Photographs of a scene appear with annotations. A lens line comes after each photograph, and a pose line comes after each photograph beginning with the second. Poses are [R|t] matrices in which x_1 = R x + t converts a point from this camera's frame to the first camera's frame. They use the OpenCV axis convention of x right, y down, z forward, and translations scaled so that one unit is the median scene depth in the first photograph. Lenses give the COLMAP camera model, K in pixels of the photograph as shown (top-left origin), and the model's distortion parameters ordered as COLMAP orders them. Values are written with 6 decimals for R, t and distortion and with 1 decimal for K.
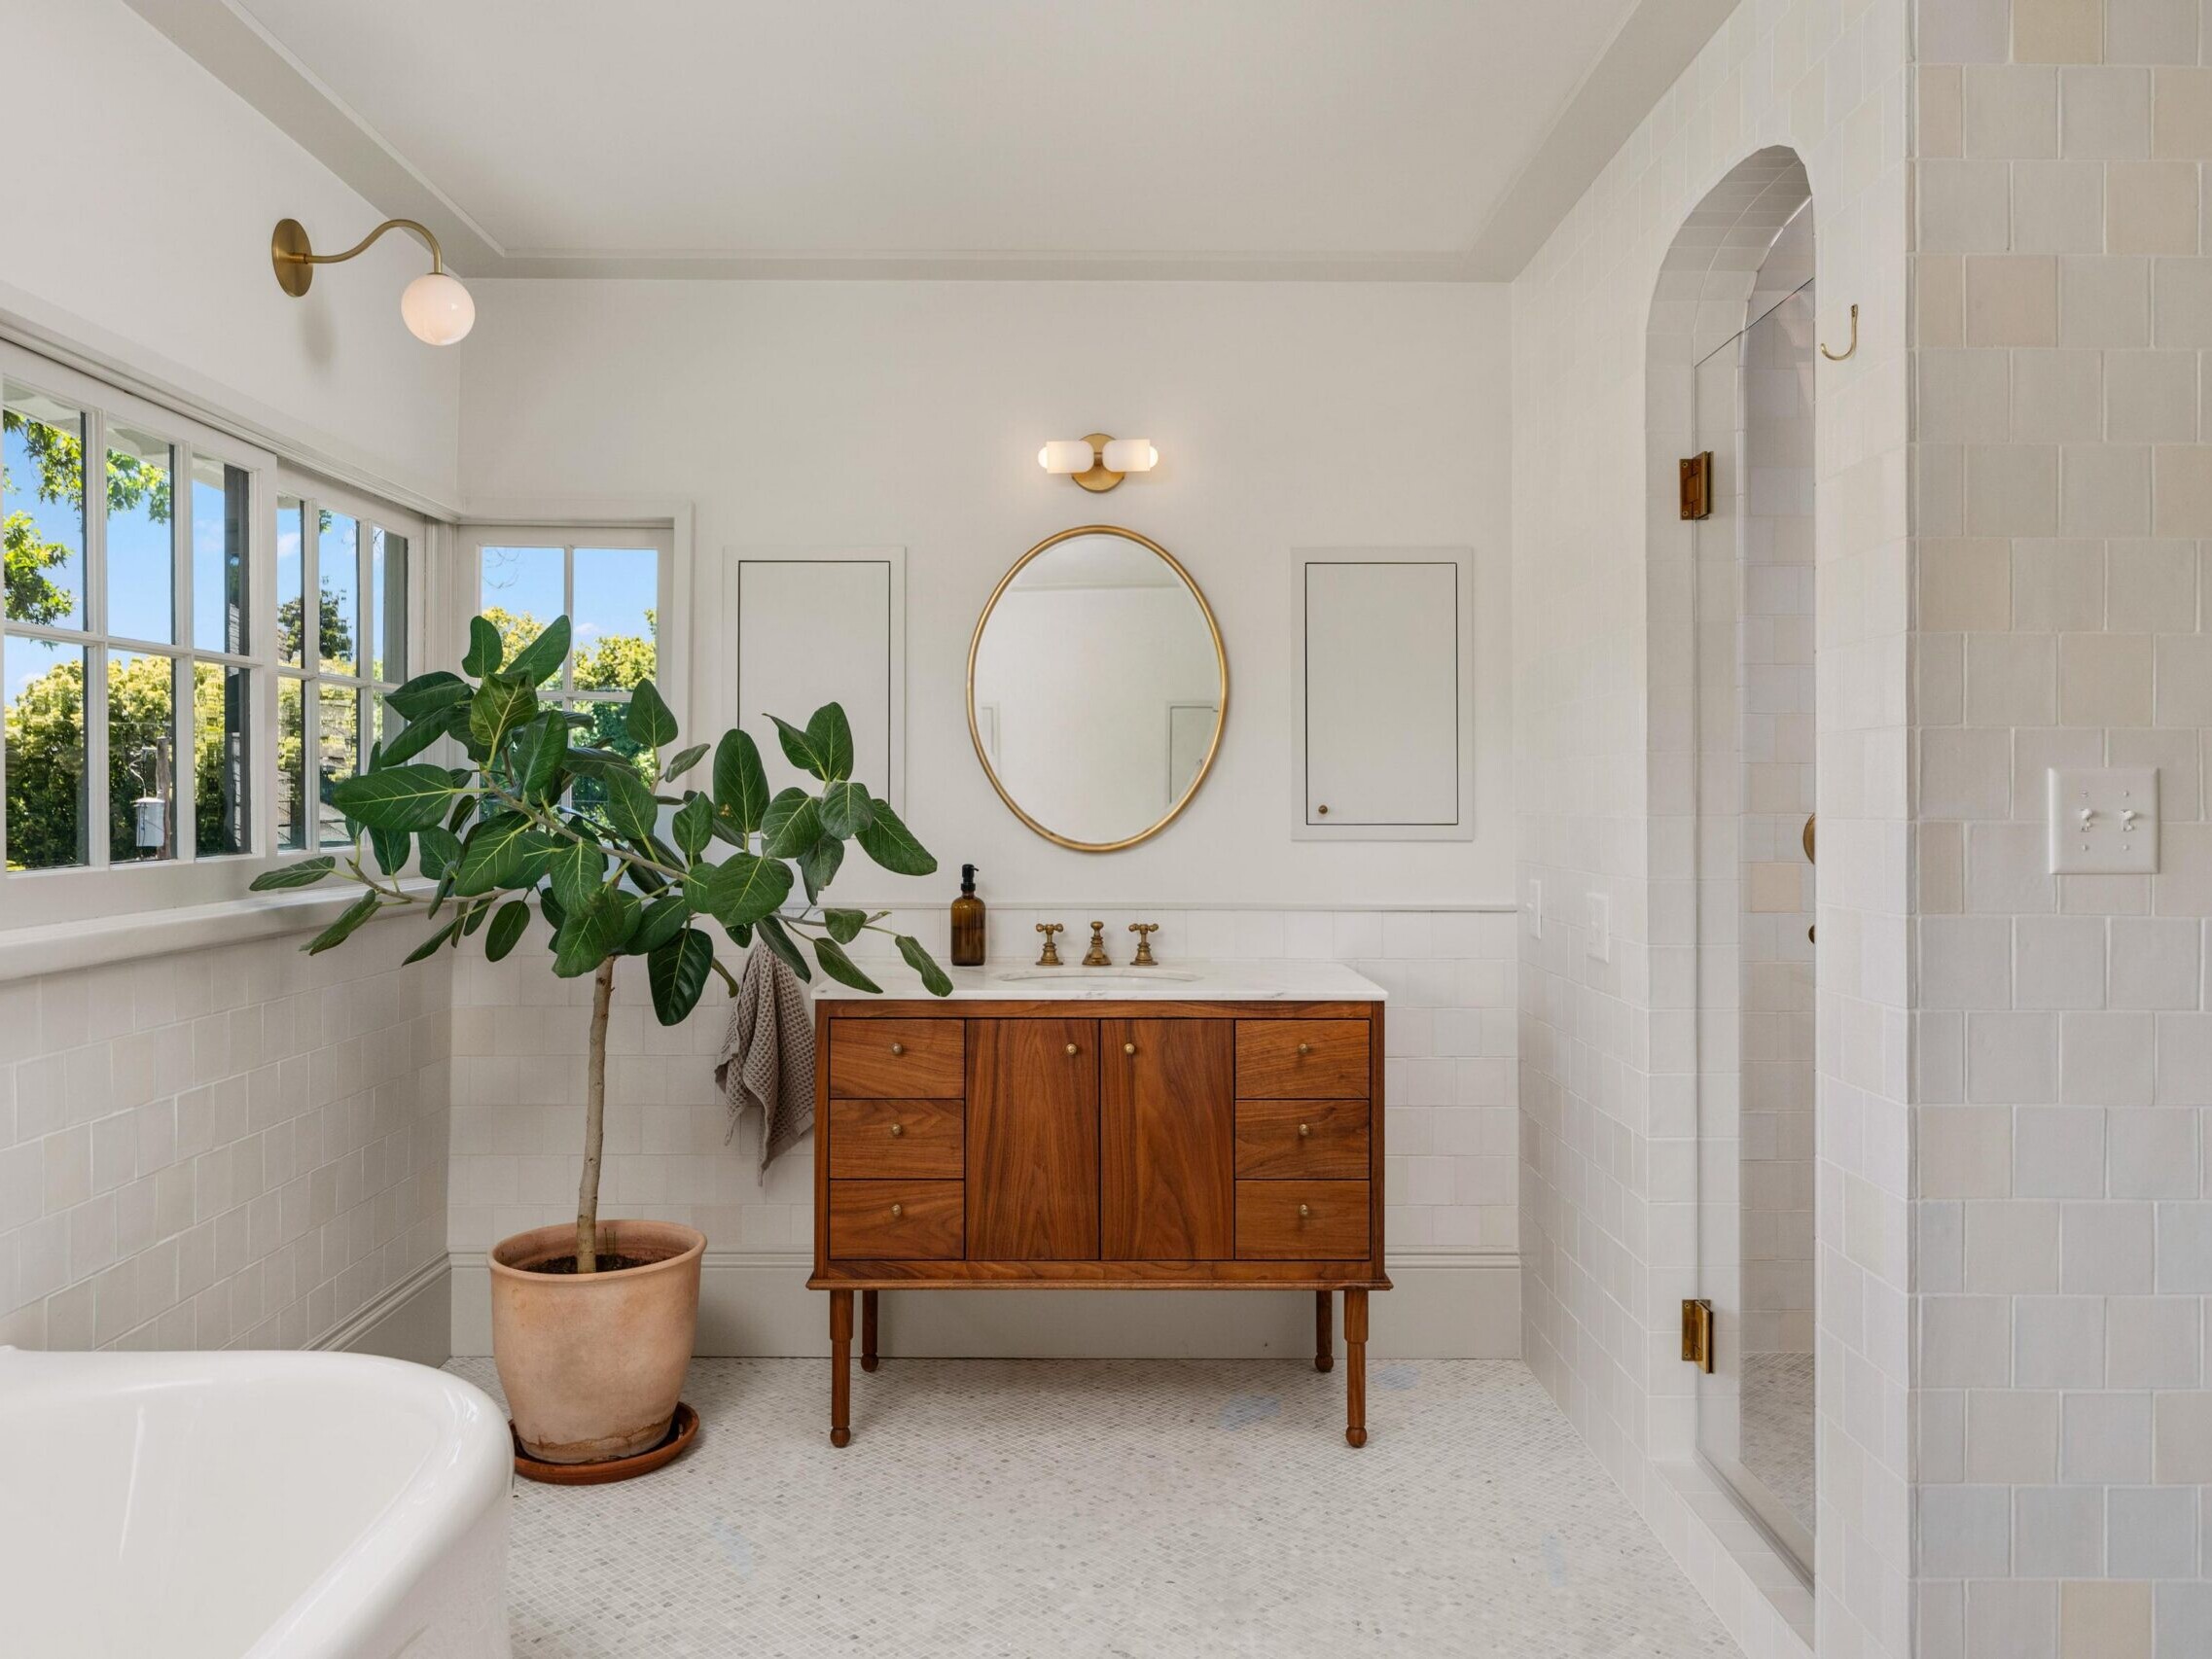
lens RADIAL K [[1661.0, 0, 1101.8], [0, 1661.0, 796.1], [0, 0, 1]] dist [0.003026, -0.002322]
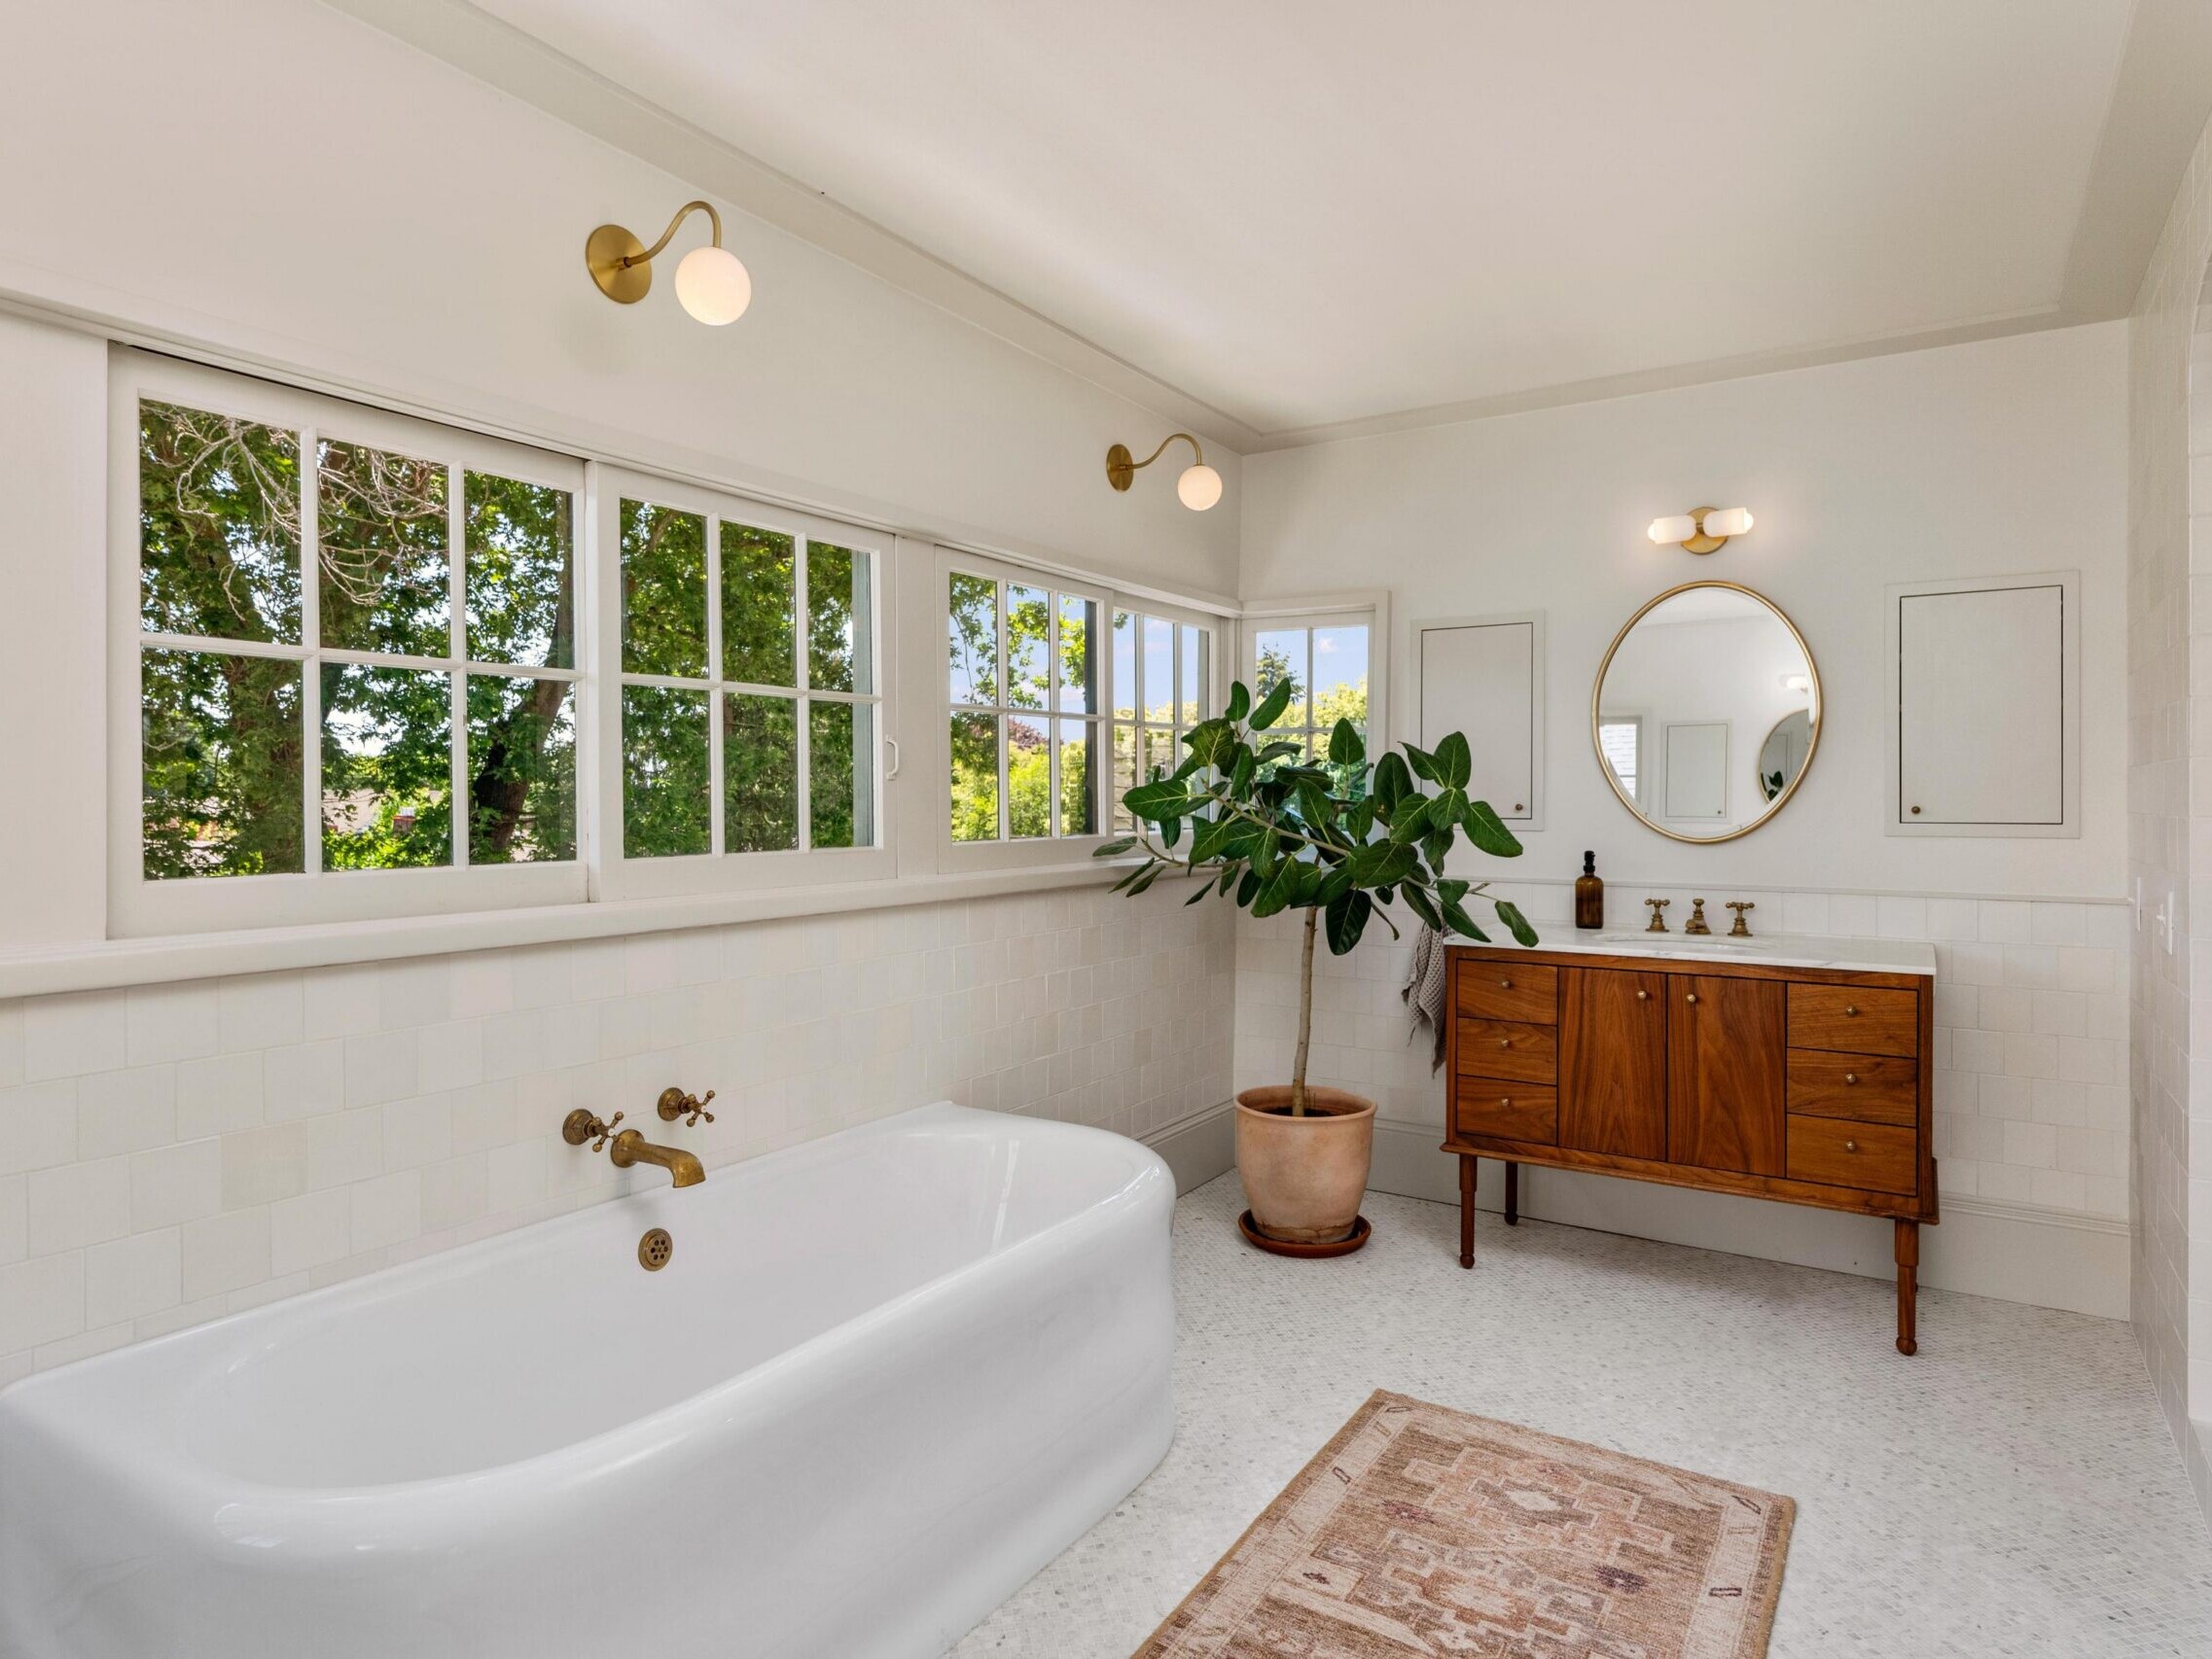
lens RADIAL K [[1289.8, 0, 1106.8], [0, 1289.8, 810.7], [0, 0, 1]] dist [-0.001142, -0.001557]
pose [[0.840403, 0.003780, -0.541948, 0.173282], [0.001530, 0.999955, 0.009347, -0.000645], [0.541959, -0.008684, 0.840360, -0.064303]]
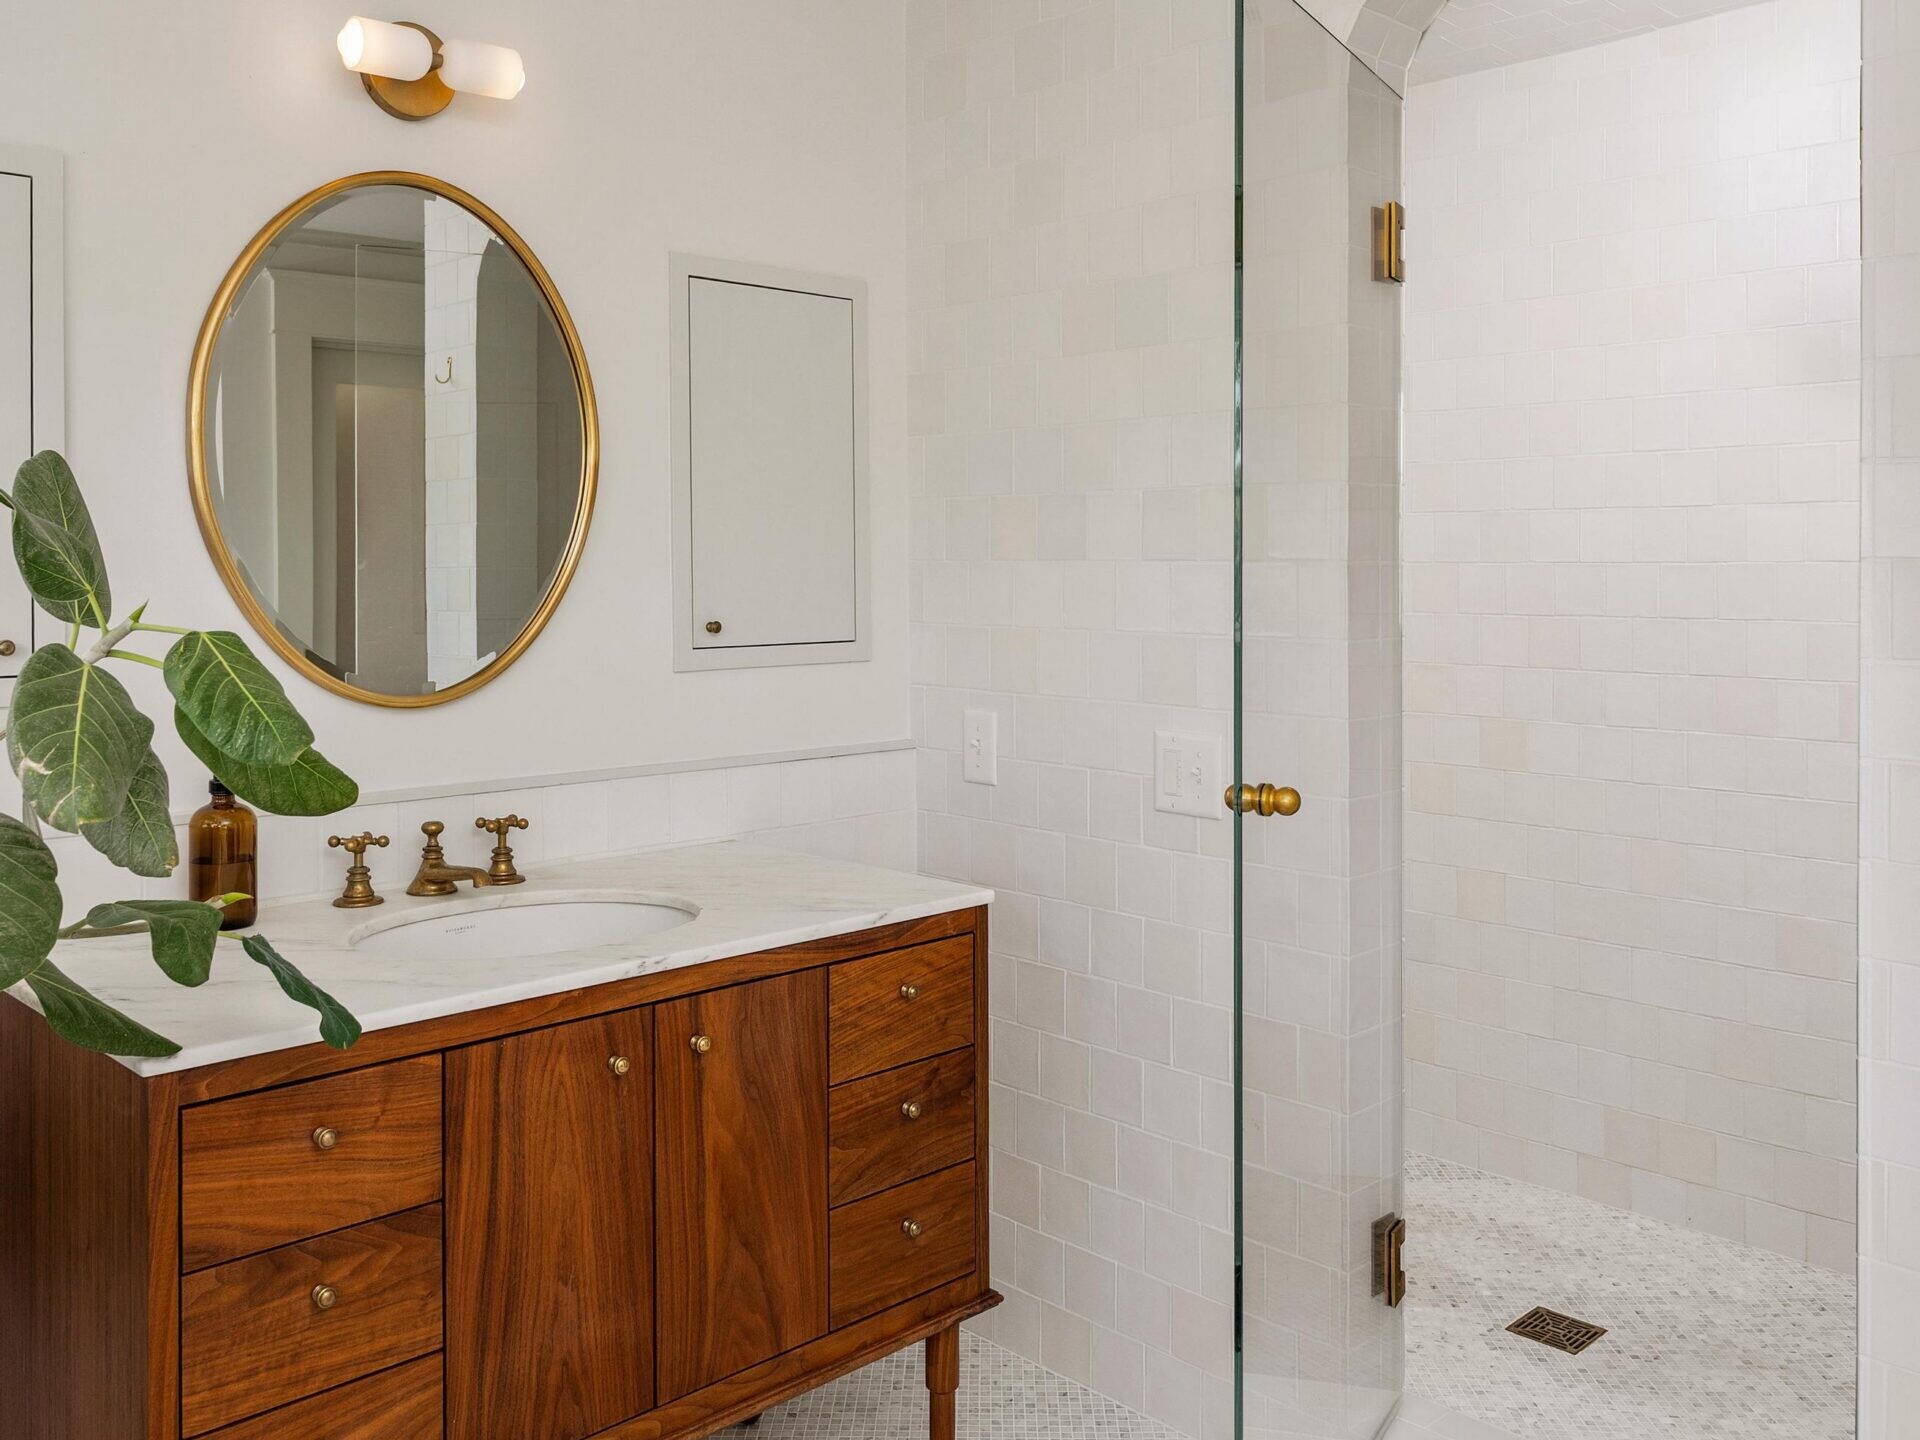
lens RADIAL K [[1650.3, 0, 960.0], [0, 1650.3, 596.3], [0, 0, 1]] dist [0.006325, -0.001688]
pose [[0.722364, -0.015005, 0.691350, -0.326971], [-0.000137, 0.999761, 0.021842, -0.023782], [-0.691513, -0.015873, 0.722190, 0.501919]]
